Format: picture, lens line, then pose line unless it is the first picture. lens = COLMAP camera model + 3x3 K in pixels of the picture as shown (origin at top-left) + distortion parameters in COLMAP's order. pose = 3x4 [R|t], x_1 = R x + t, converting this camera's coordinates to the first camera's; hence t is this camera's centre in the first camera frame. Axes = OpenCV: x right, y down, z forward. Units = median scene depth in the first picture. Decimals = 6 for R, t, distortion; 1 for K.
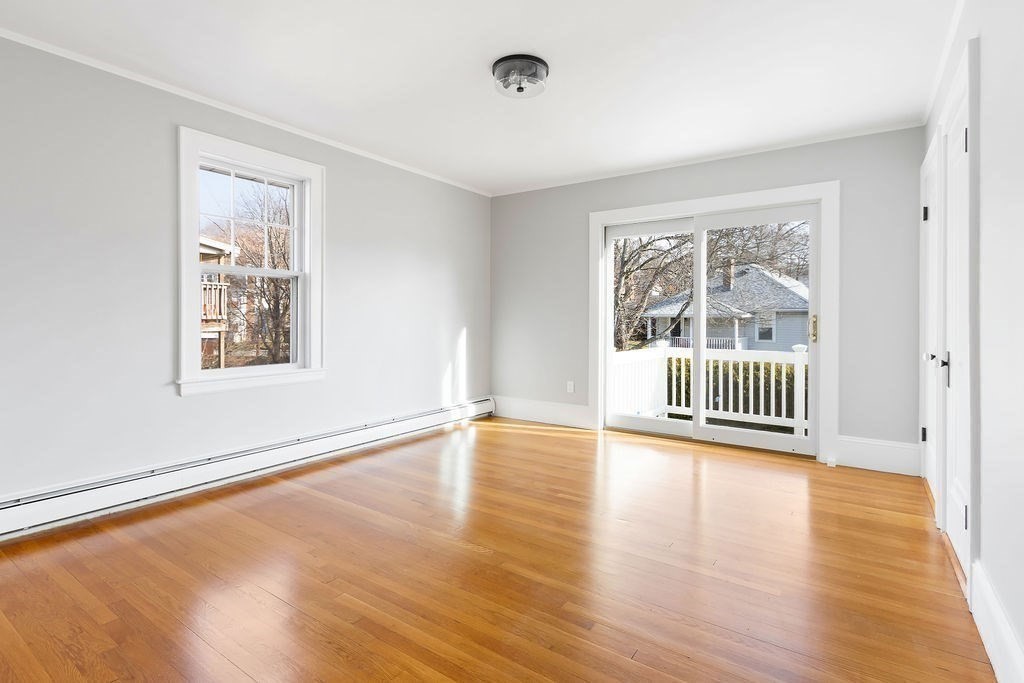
lens RADIAL K [[476.6, 0, 529.3], [0, 476.6, 317.6], [0, 0, 1]] dist [-0.001260, 0.000585]
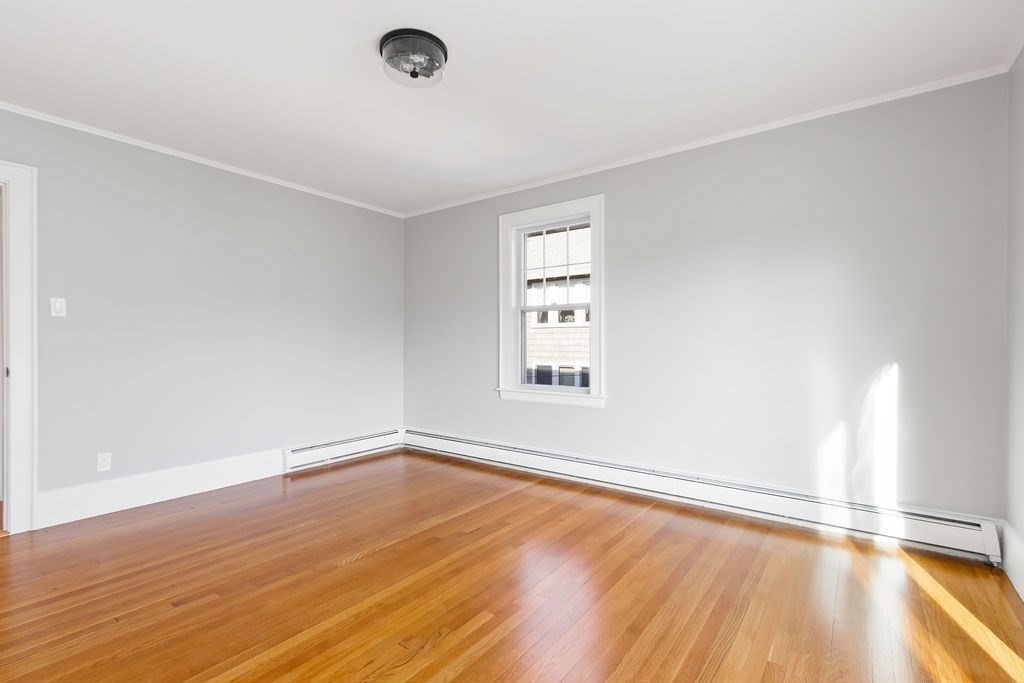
lens RADIAL K [[476.6, 0, 511.2], [0, 476.6, 344.5], [0, 0, 1]] dist [-0.001260, 0.000585]
pose [[-0.043473, -0.007828, -0.999024, 0.678764], [-0.001730, 0.999968, -0.007760, 0.007933], [0.999053, 0.001391, -0.043485, 1.007078]]
